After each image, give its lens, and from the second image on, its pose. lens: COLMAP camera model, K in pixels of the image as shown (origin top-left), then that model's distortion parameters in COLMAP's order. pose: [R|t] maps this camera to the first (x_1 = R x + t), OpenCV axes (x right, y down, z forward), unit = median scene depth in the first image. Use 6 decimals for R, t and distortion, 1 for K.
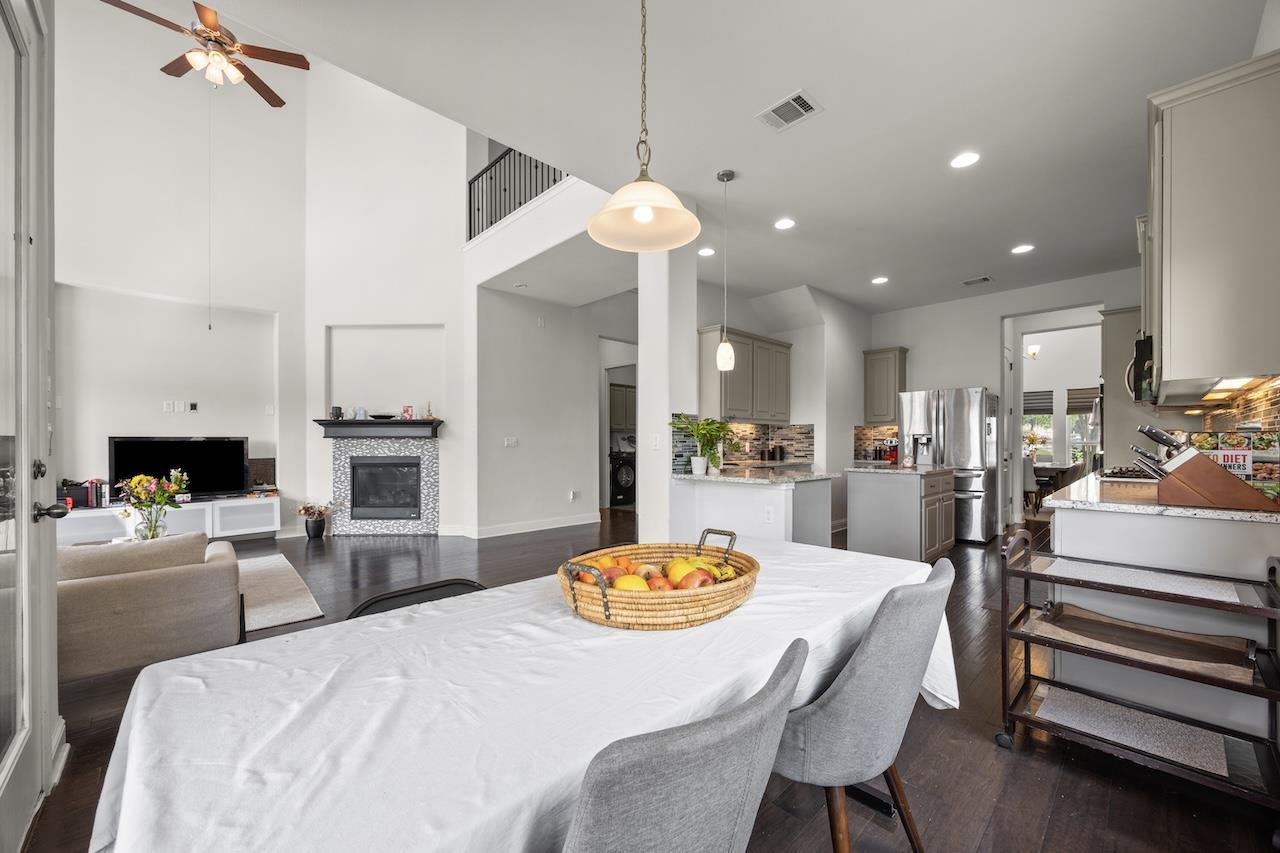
lens RADIAL K [[493.6, 0, 642.1], [0, 493.6, 439.2], [0, 0, 1]] dist [0.000369, 0.000120]
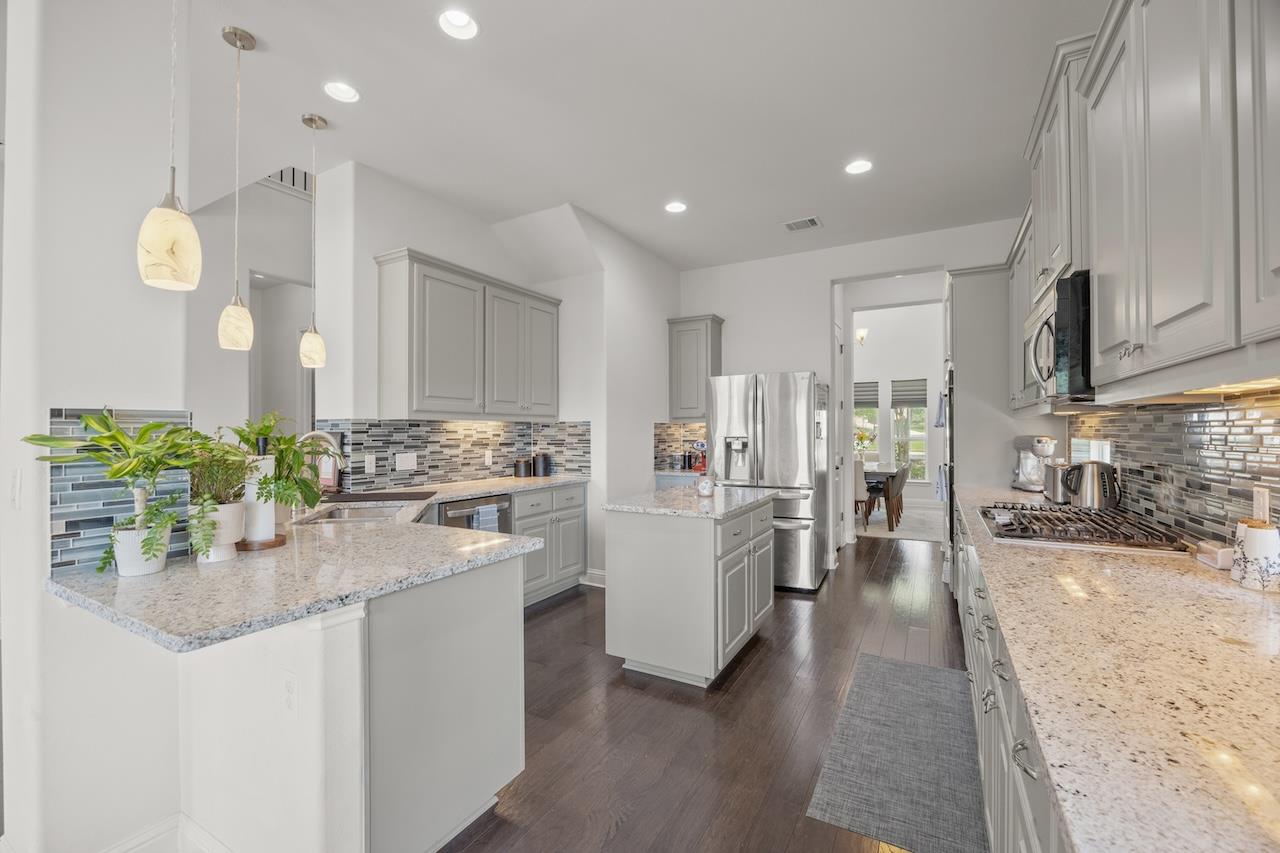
lens RADIAL K [[529.4, 0, 640.0], [0, 529.4, 426.5], [0, 0, 1]] dist [-0.002334, -0.000129]
pose [[0.958586, -0.001388, 0.284801, 0.214677], [0.002443, 0.999991, -0.003350, -0.021528], [-0.284794, 0.003907, 0.958581, 0.307671]]
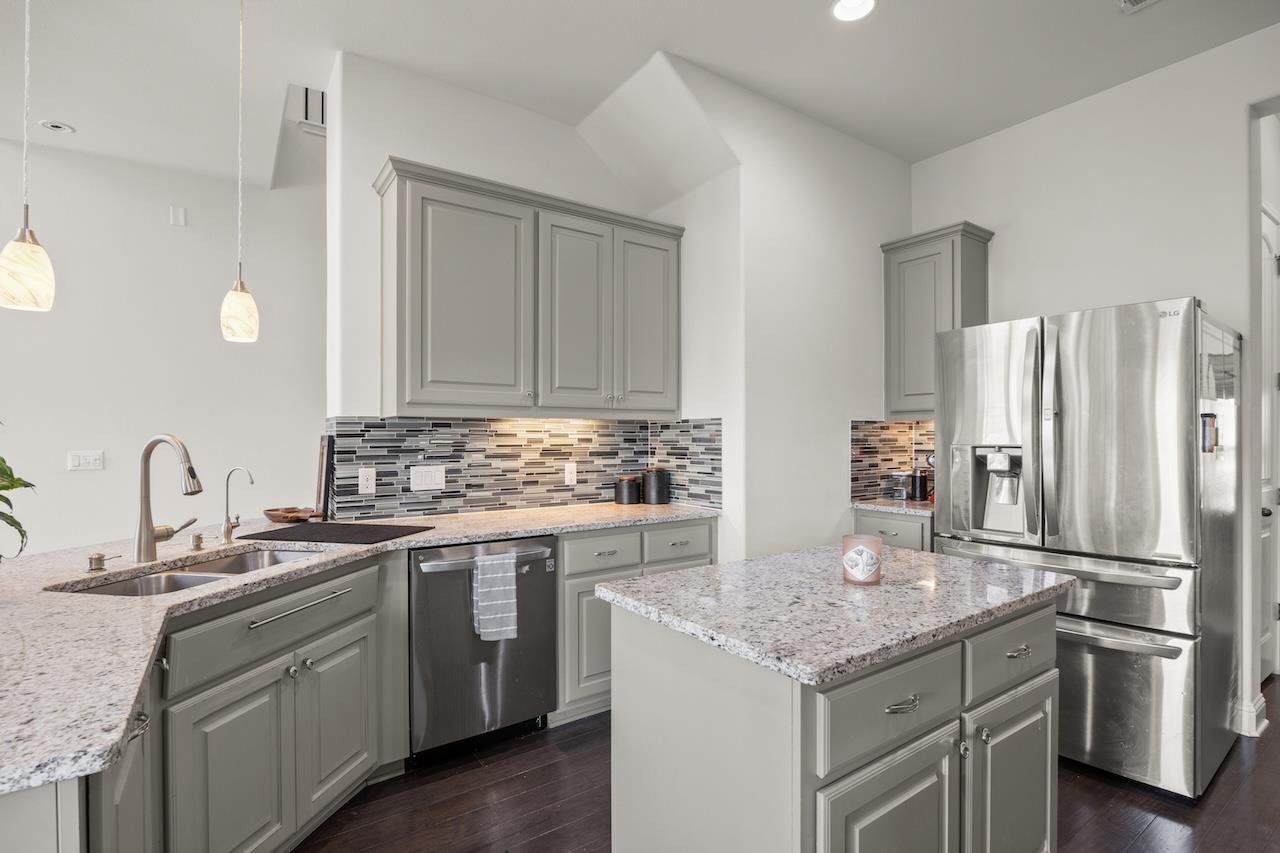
lens RADIAL K [[604.5, 0, 644.3], [0, 604.5, 434.2], [0, 0, 1]] dist [-0.000454, -0.001146]
pose [[0.987464, -0.003135, -0.157816, 0.373033], [0.003821, 0.999985, 0.004044, -0.020126], [0.157801, -0.004596, 0.987460, 0.514756]]
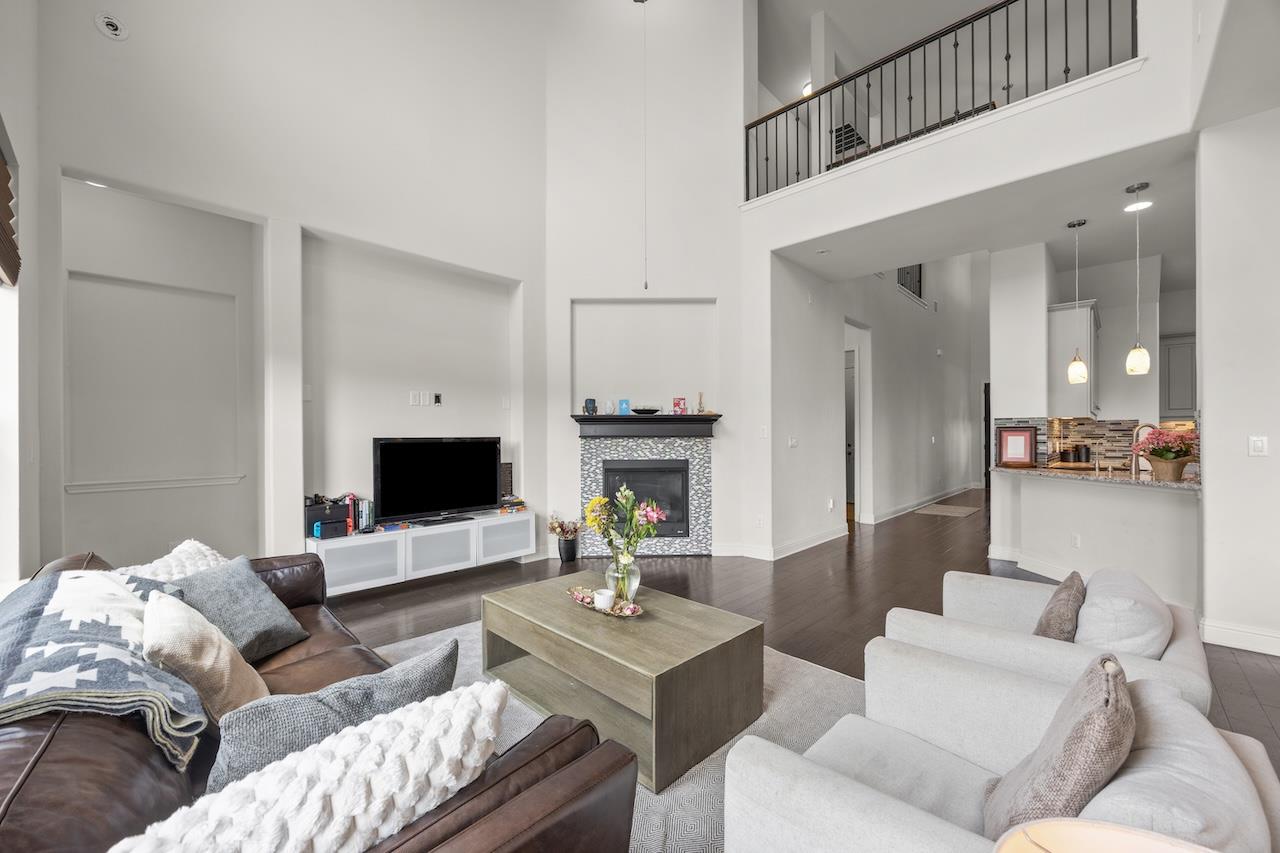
lens RADIAL K [[495.7, 0, 640.8], [0, 495.7, 432.9], [0, 0, 1]] dist [0.000175, 0.000081]
pose [[0.999288, -0.002279, 0.037655, -0.558765], [0.002351, 0.999995, -0.001869, -0.008303], [-0.037650, 0.001956, 0.999289, 0.179955]]
